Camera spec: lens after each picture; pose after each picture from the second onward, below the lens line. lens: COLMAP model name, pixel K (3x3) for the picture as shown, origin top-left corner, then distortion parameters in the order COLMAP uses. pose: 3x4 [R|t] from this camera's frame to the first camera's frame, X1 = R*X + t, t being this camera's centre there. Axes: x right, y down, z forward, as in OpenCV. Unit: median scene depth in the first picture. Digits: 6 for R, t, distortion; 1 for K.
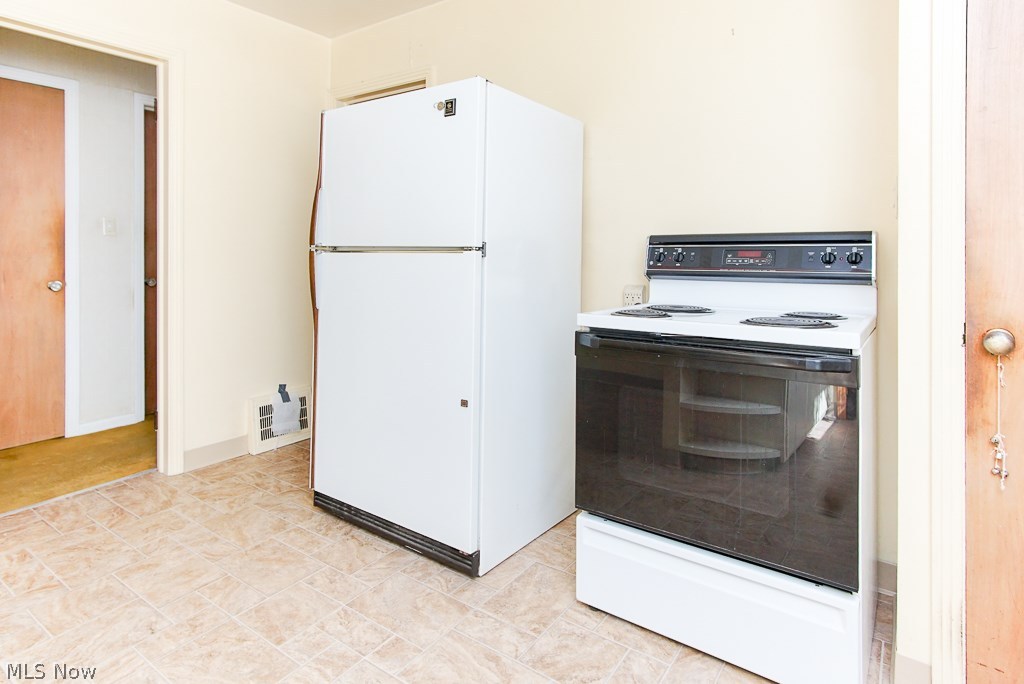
lens RADIAL K [[553.3, 0, 513.9], [0, 553.3, 239.6], [0, 0, 1]] dist [0.002727, 0.000991]
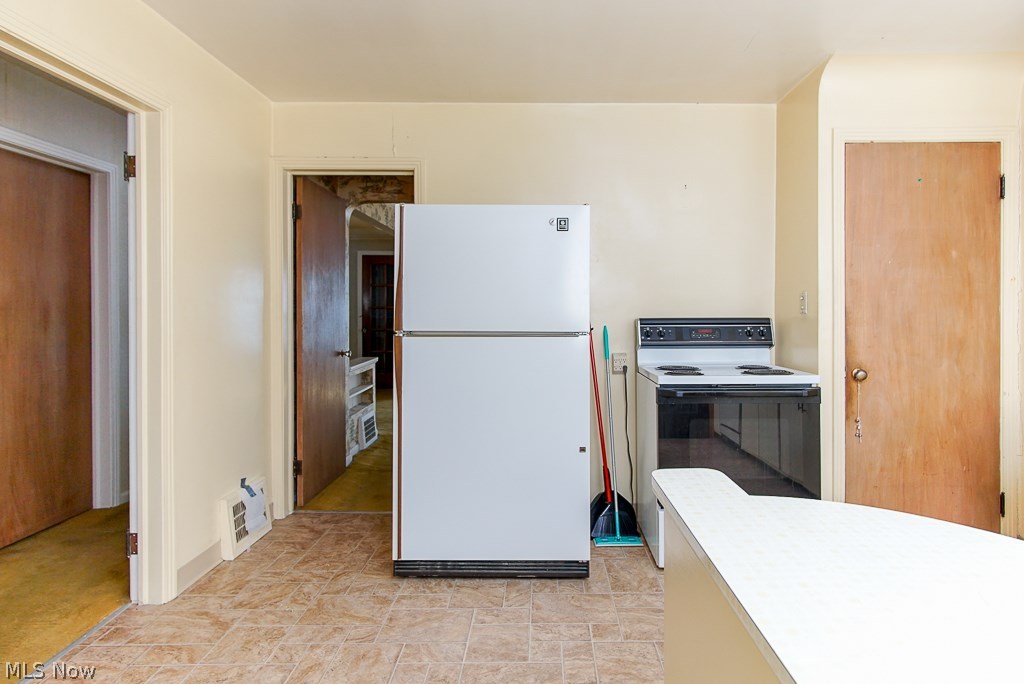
lens RADIAL K [[537.0, 0, 533.7], [0, 537.0, 294.1], [0, 0, 1]] dist [-0.004752, 0.000002]
pose [[0.819543, 0.014302, 0.572839, -0.885904], [-0.010736, 0.999896, -0.009604, -0.061465], [-0.572917, 0.001721, 0.819612, 0.006727]]
